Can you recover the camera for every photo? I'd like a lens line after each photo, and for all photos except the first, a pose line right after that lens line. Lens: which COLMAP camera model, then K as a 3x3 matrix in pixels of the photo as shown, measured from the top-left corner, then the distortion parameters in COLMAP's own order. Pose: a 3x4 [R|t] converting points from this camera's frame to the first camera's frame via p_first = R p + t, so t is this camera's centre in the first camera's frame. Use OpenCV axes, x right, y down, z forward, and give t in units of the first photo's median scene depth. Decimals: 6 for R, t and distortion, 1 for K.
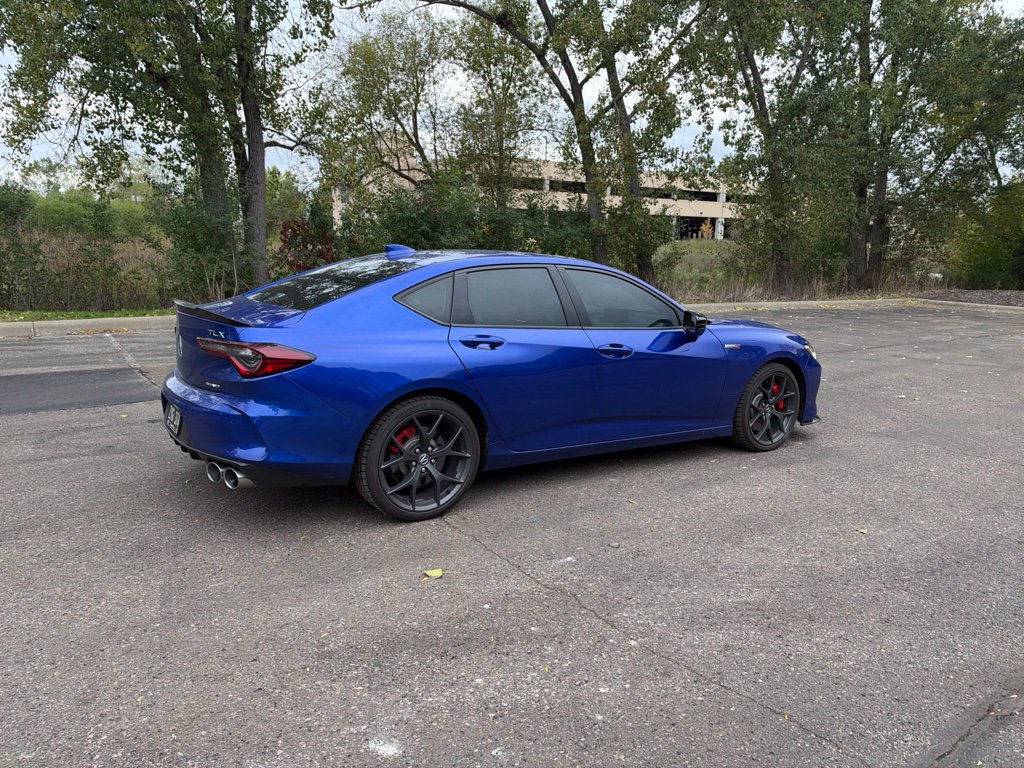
lens RADIAL K [[742.5, 0, 512.8], [0, 742.5, 388.2], [0, 0, 1]] dist [0.004561, -0.020421]
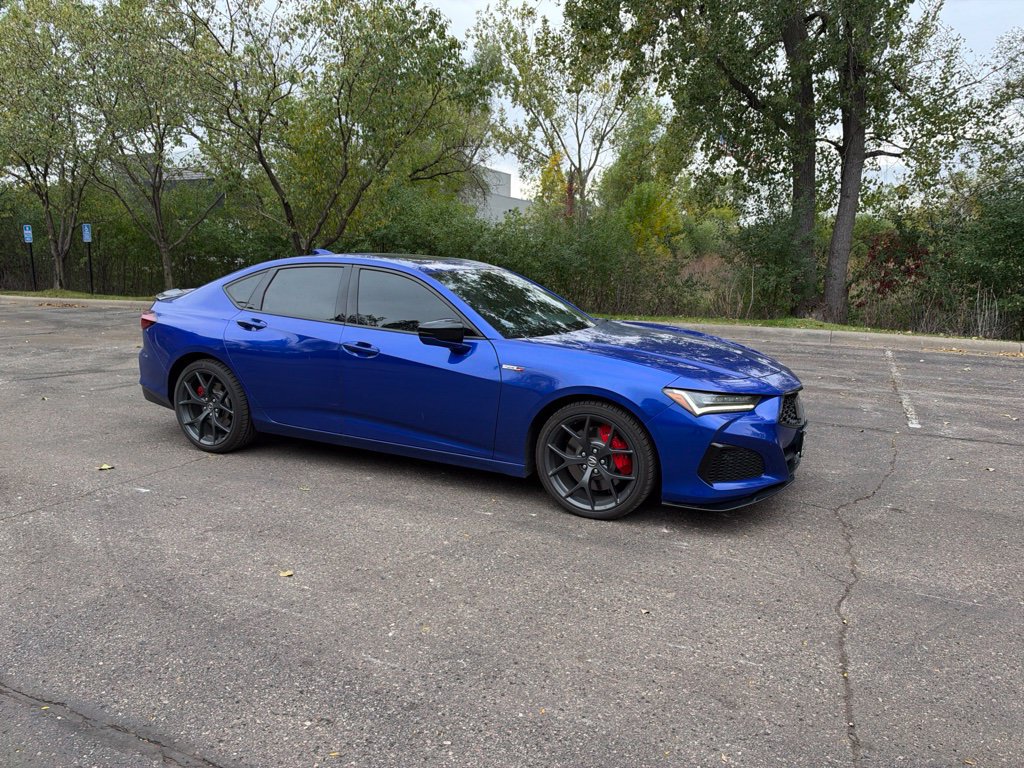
lens RADIAL K [[742.5, 0, 514.3], [0, 742.5, 379.2], [0, 0, 1]] dist [0.004561, -0.020421]
pose [[0.504579, 0.128837, -0.853698, 0.967344], [-0.162637, 0.985285, 0.052569, -0.084386], [0.847909, 0.112318, 0.518108, 0.564384]]
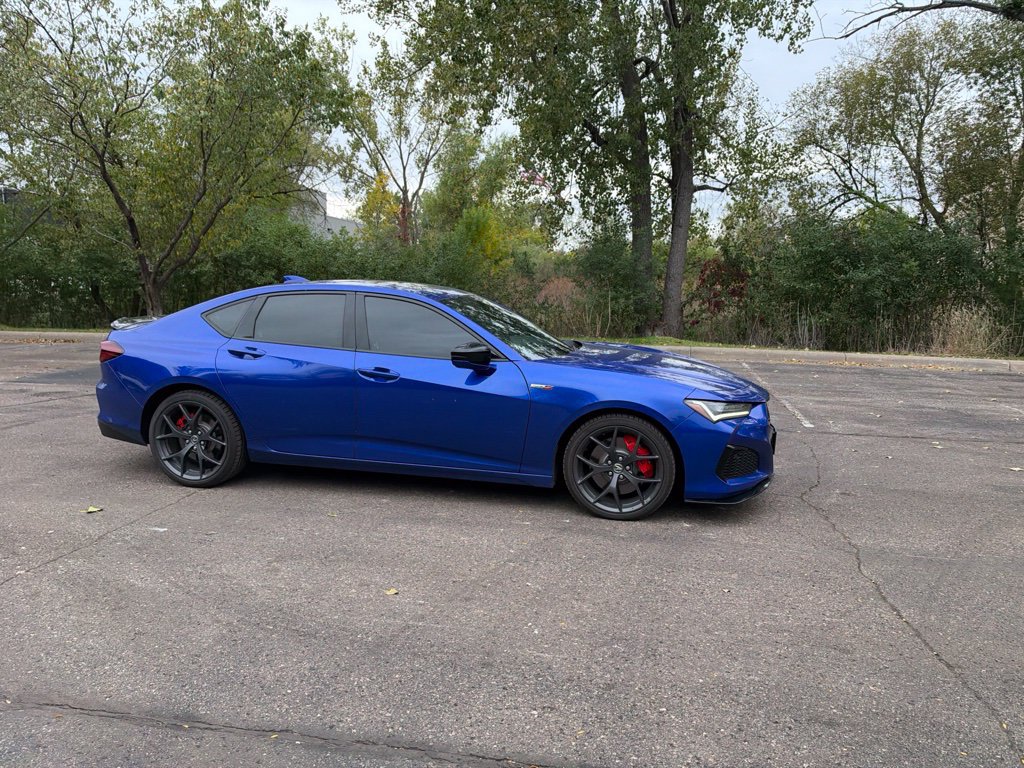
lens RADIAL K [[742.5, 0, 513.6], [0, 742.5, 381.4], [0, 0, 1]] dist [0.004561, -0.020421]
pose [[0.703454, 0.087508, -0.705333, 0.871525], [-0.131746, 0.991248, -0.008415, -0.049230], [0.698423, 0.098844, 0.708826, 0.339868]]
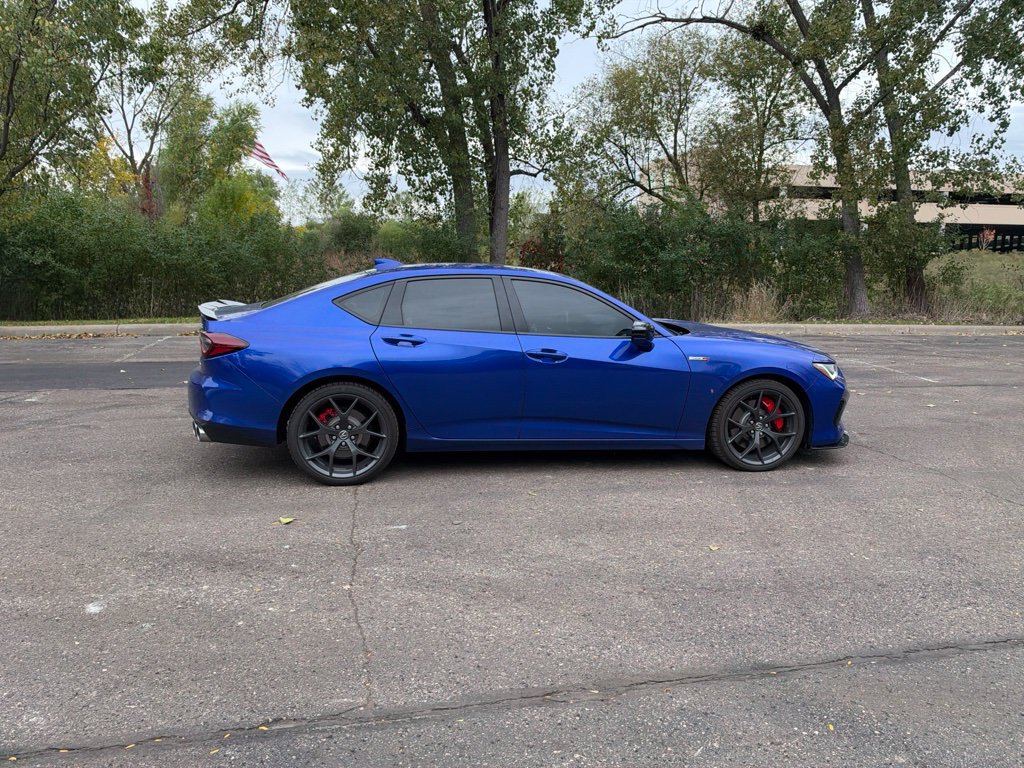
lens RADIAL K [[742.5, 0, 514.5], [0, 742.5, 381.6], [0, 0, 1]] dist [0.004561, -0.020421]
pose [[0.914732, 0.057517, -0.399947, 0.453946], [-0.070116, 0.997395, -0.016927, 0.007714], [0.397932, 0.043526, 0.916382, -0.000172]]
